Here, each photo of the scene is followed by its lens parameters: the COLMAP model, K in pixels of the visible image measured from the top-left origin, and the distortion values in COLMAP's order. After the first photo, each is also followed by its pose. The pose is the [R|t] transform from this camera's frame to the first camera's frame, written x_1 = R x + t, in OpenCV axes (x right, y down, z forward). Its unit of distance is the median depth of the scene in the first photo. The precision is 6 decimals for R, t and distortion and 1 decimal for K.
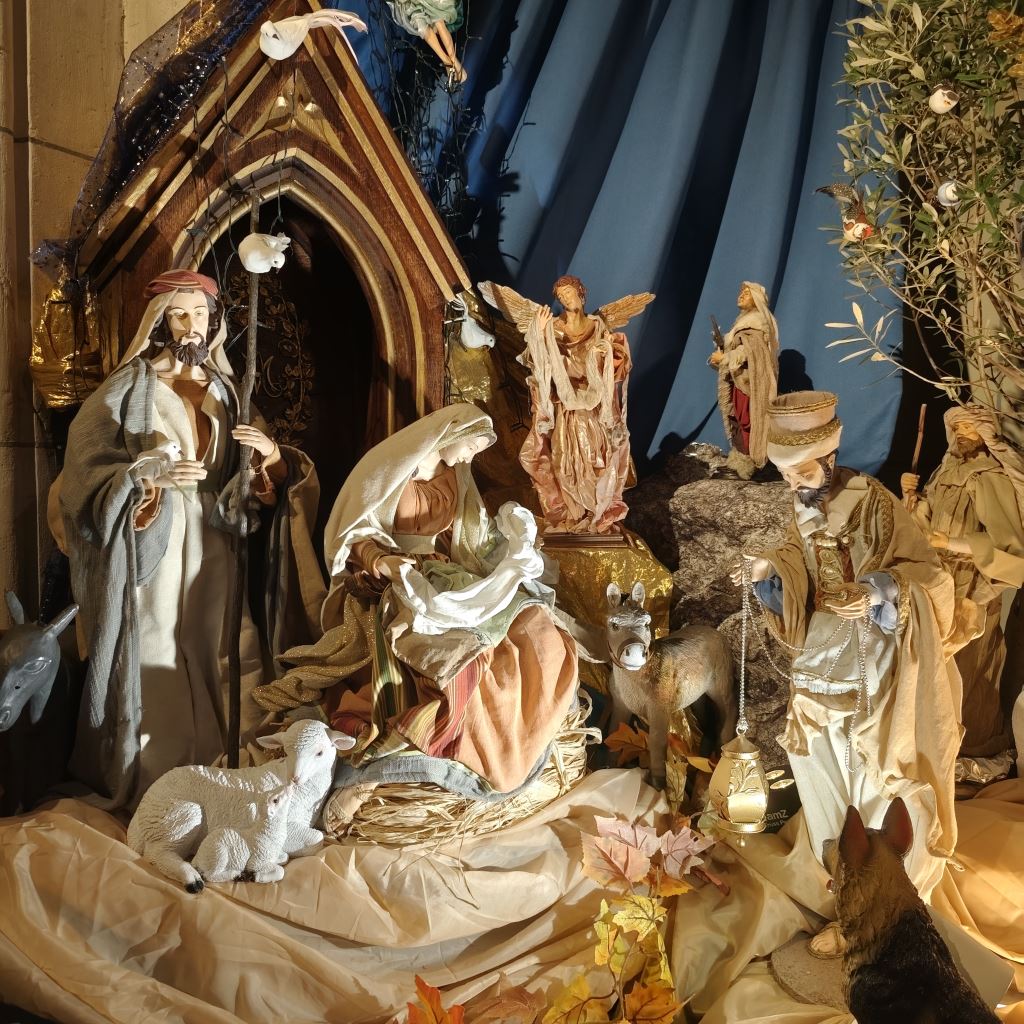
lens RADIAL K [[927.6, 0, 512.9], [0, 927.6, 513.5], [0, 0, 1]] dist [0.028520, 0.000000]
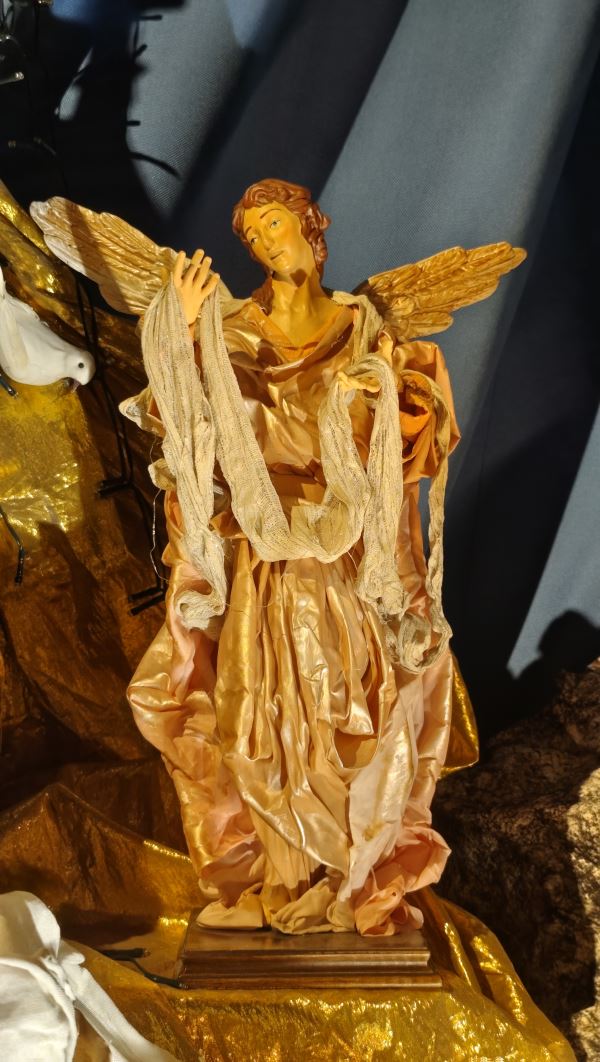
lens RADIAL K [[1444.9, 0, 301.1], [0, 1444.9, 519.4], [0, 0, 1]] dist [0.079647, 0.000000]
pose [[0.999887, 0.013294, -0.006979, 0.094052], [-0.014022, 0.992973, -0.117509, -0.080973], [0.005368, 0.117594, 0.993047, 0.594804]]
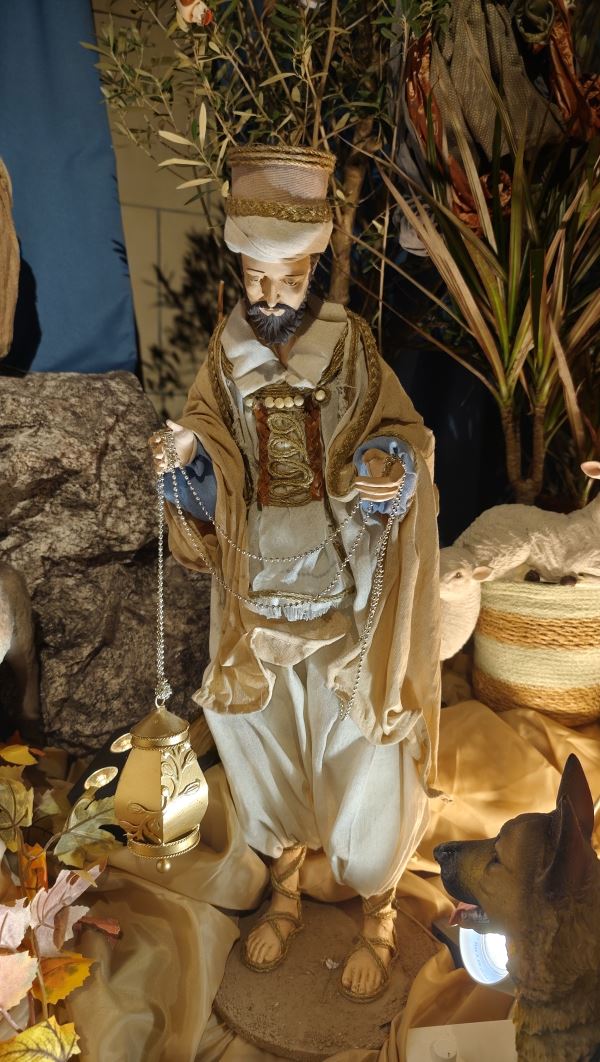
lens RADIAL K [[729.2, 0, 305.4], [0, 729.2, 535.8], [0, 0, 1]] dist [0.013036, -0.032020]
pose [[0.663628, -0.086273, 0.743071, -0.050062], [0.023304, 0.995230, 0.094736, 0.068794], [-0.747699, -0.045553, 0.662473, 0.552984]]
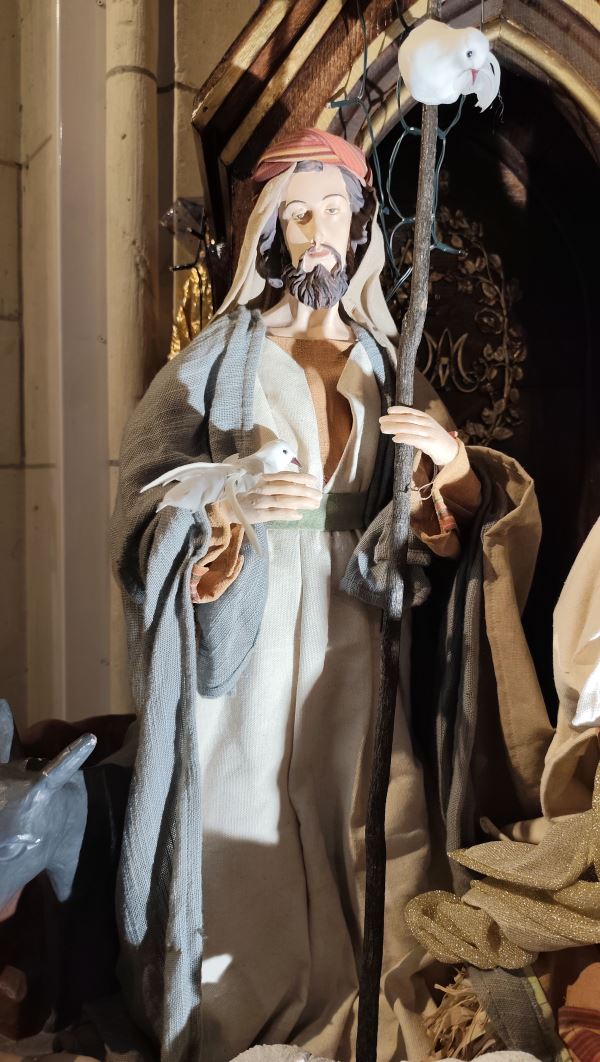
lens RADIAL K [[729.2, 0, 301.1], [0, 729.2, 531.2], [0, 0, 1]] dist [0.013036, -0.032020]
pose [[0.886134, 0.025105, -0.462749, -0.139546], [-0.027835, 0.999612, 0.000929, -0.022239], [0.462593, 0.012058, 0.886489, 0.577370]]
